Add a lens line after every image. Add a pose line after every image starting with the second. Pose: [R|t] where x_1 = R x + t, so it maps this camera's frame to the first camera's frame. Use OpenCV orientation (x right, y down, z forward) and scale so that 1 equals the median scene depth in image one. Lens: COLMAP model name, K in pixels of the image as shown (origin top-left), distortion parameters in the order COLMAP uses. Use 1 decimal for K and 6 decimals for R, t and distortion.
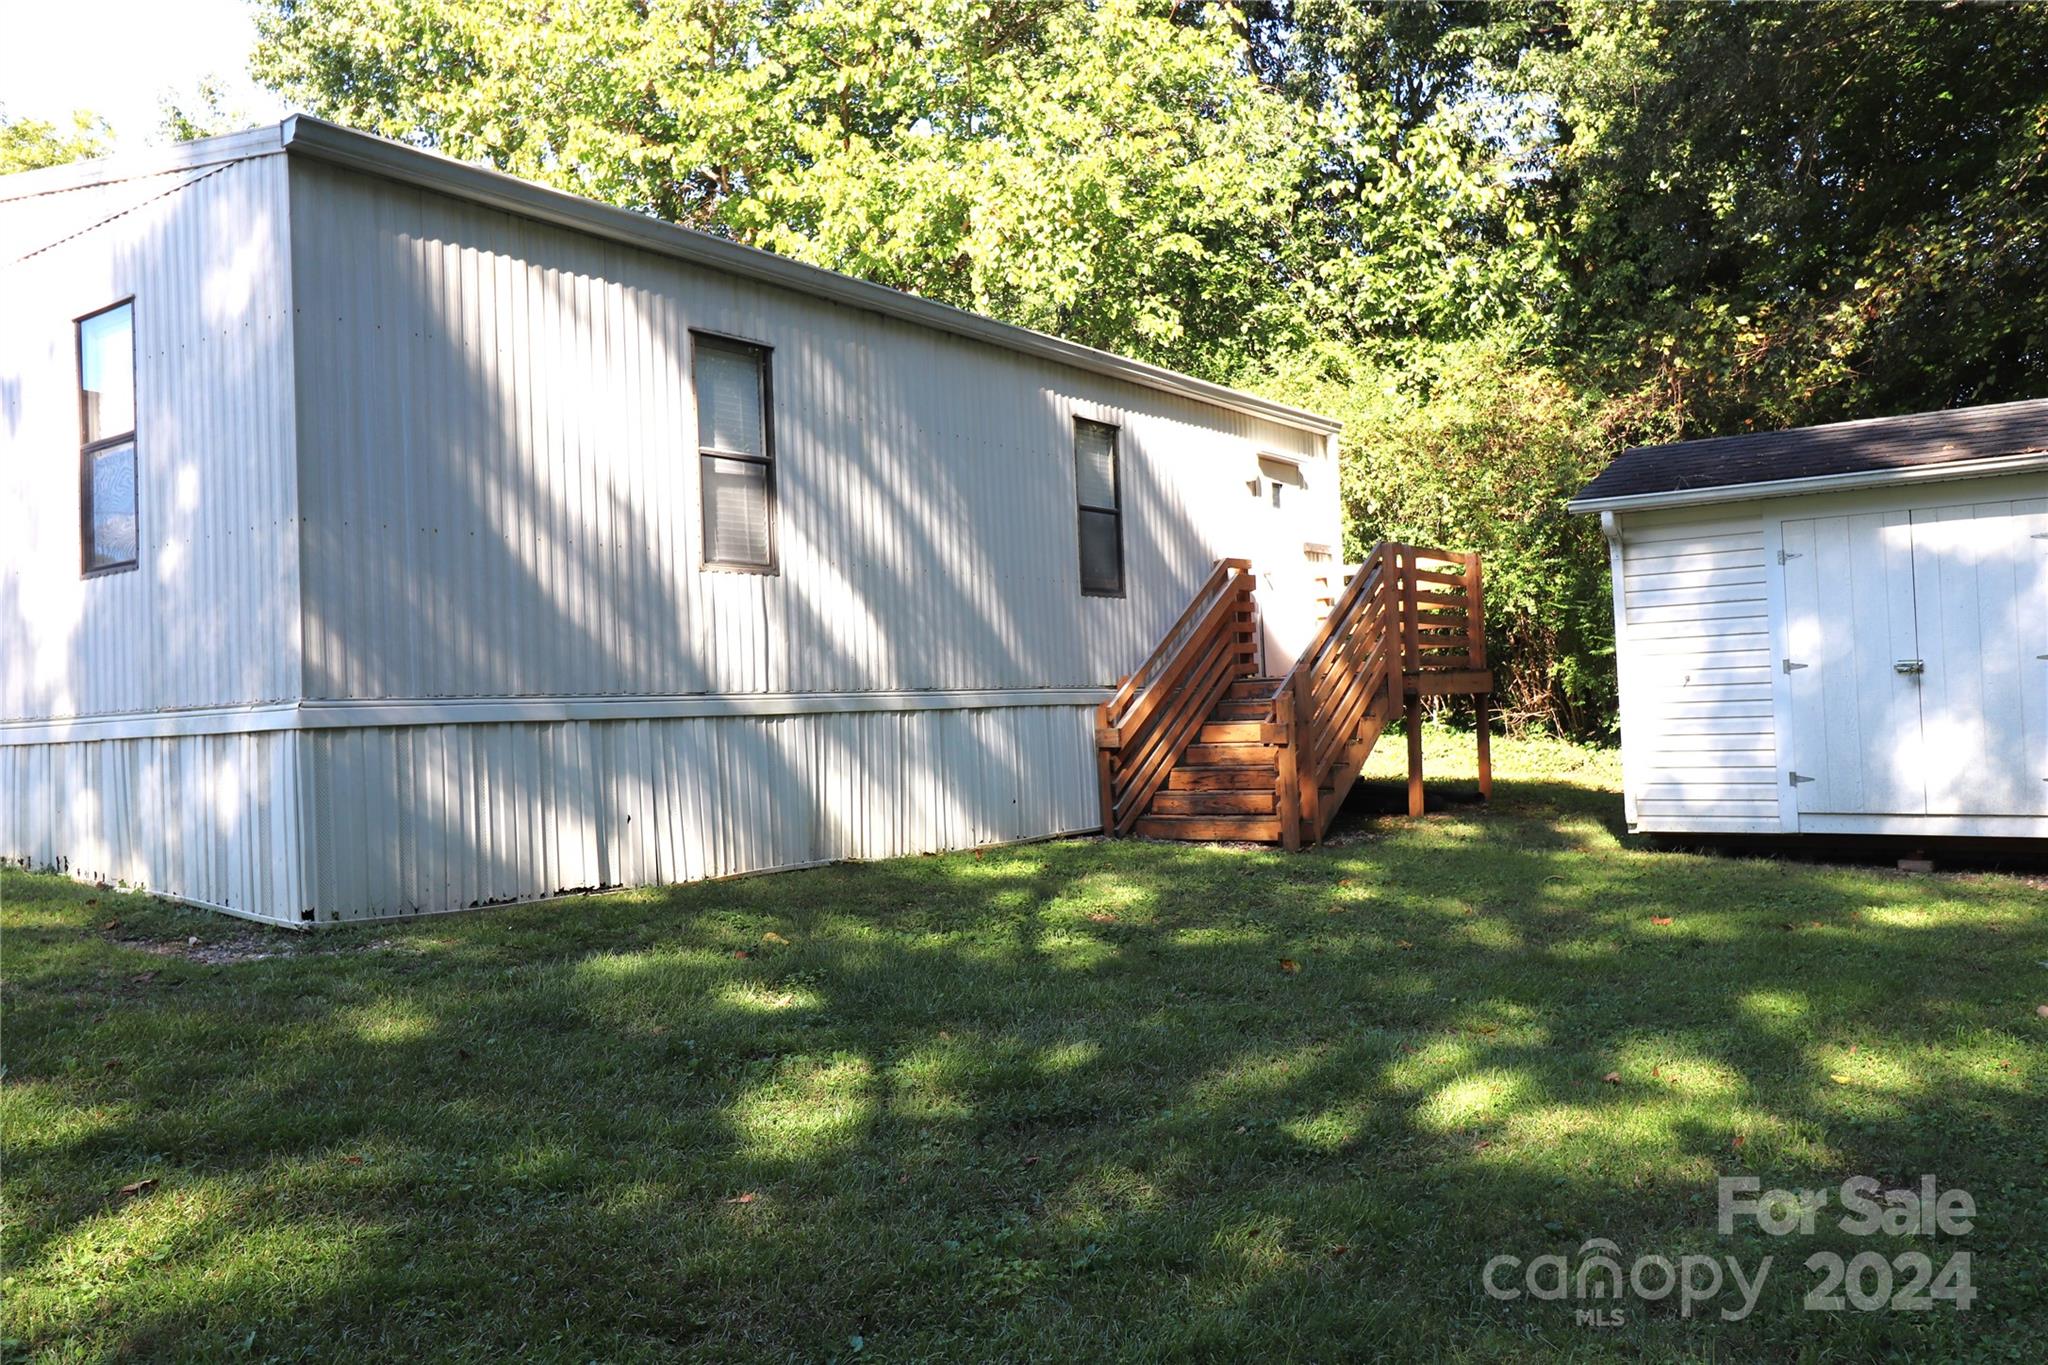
lens RADIAL K [[1619.2, 0, 990.9], [0, 1619.2, 673.7], [0, 0, 1]] dist [0.016227, -0.009347]
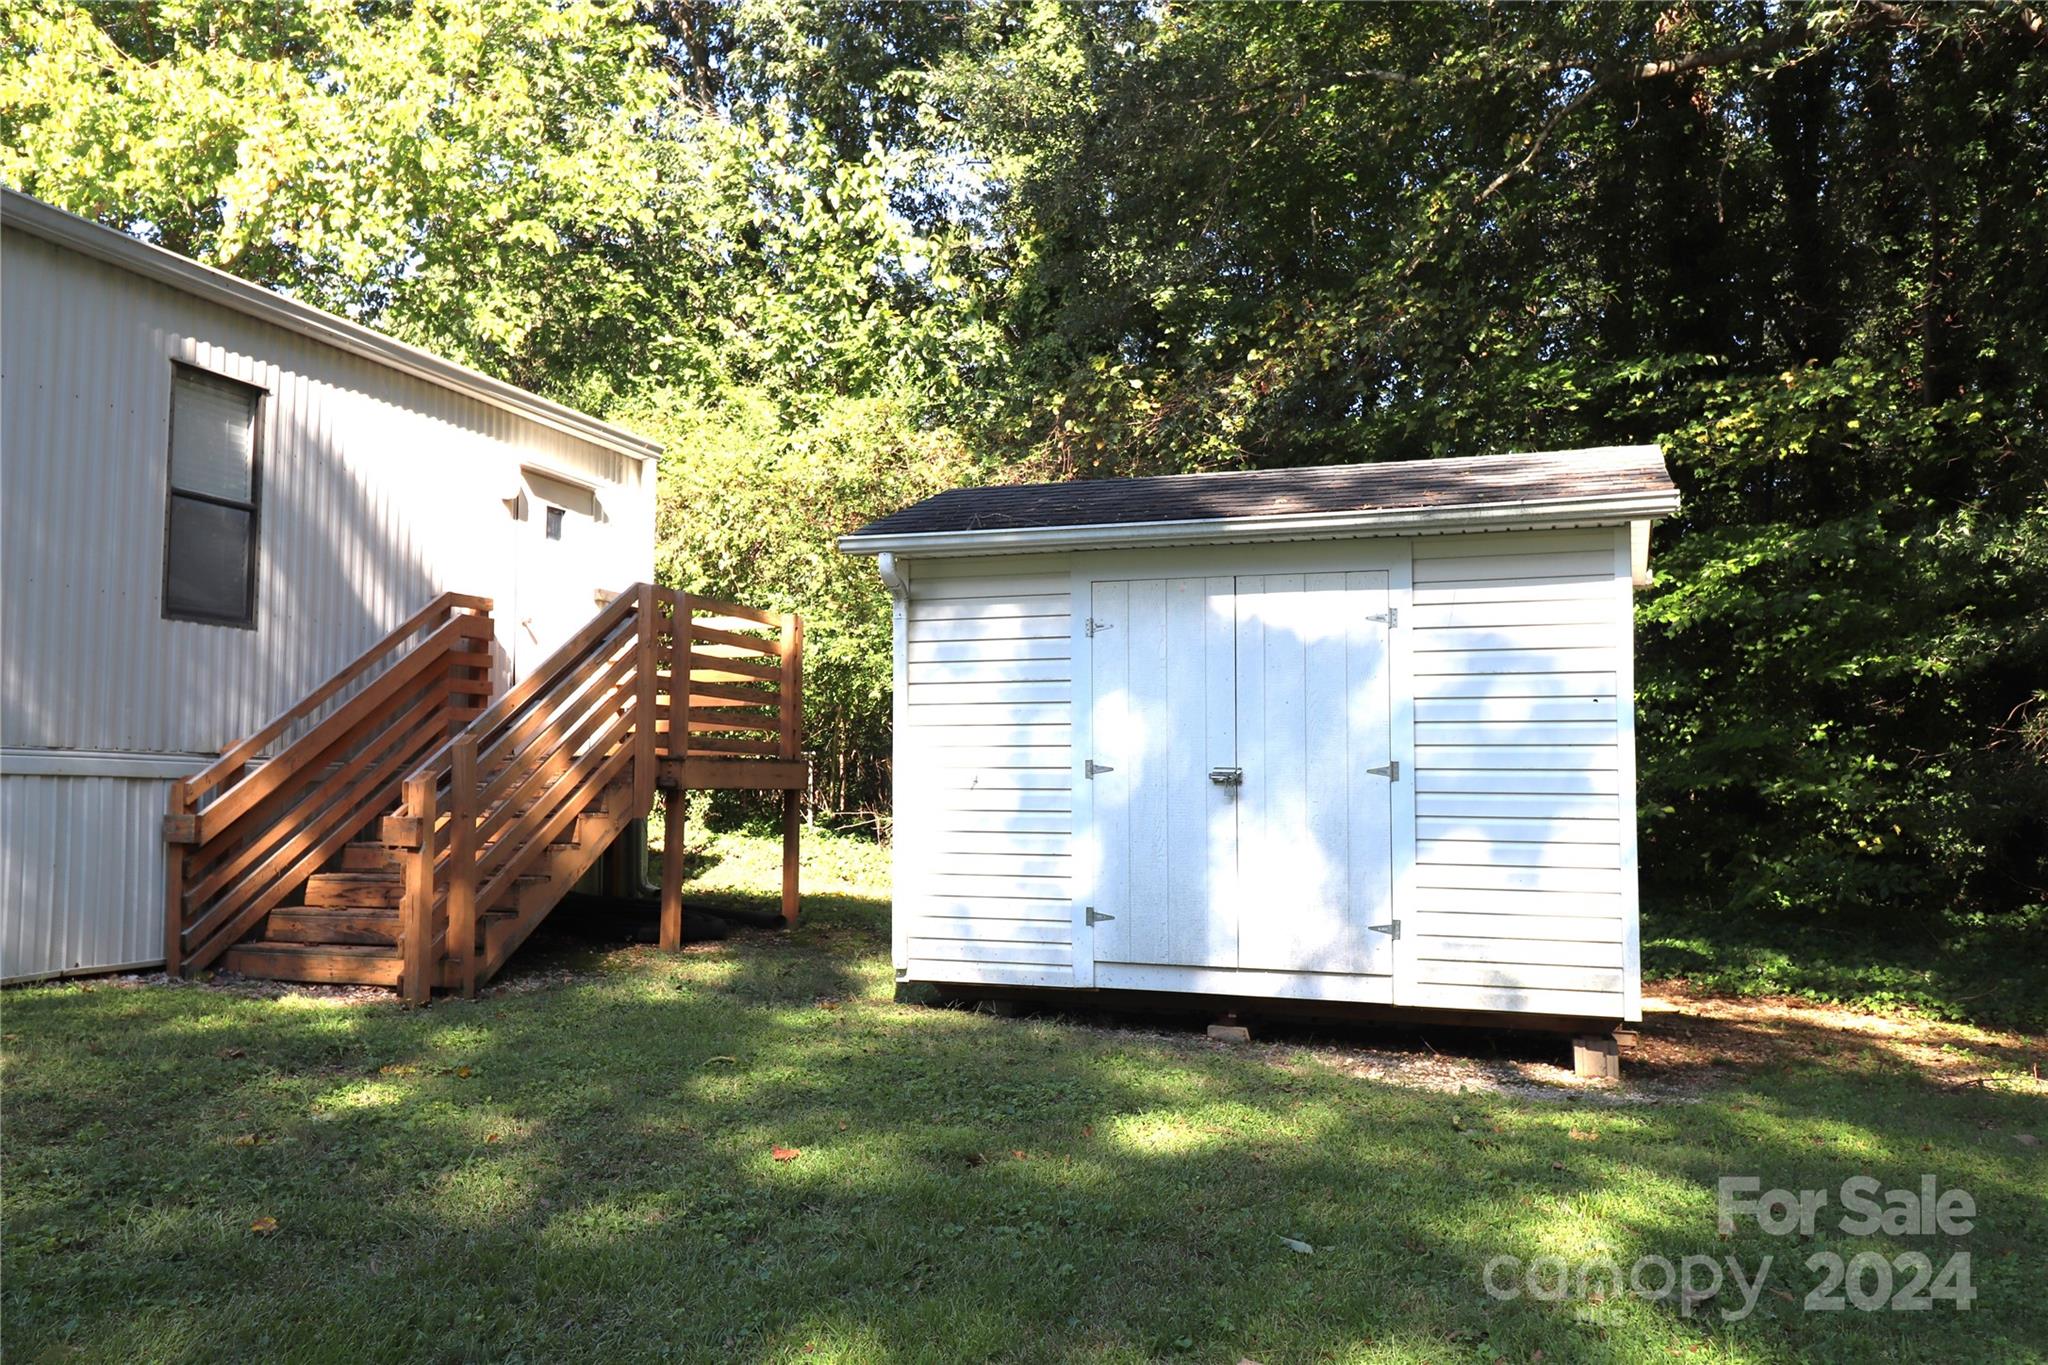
lens RADIAL K [[1619.2, 0, 990.9], [0, 1619.2, 673.7], [0, 0, 1]] dist [0.016227, -0.009347]
pose [[0.958067, 0.065504, 0.278955, 0.147919], [-0.049126, 0.996655, -0.065314, 0.002008], [-0.282300, 0.048871, 0.958080, 0.179206]]
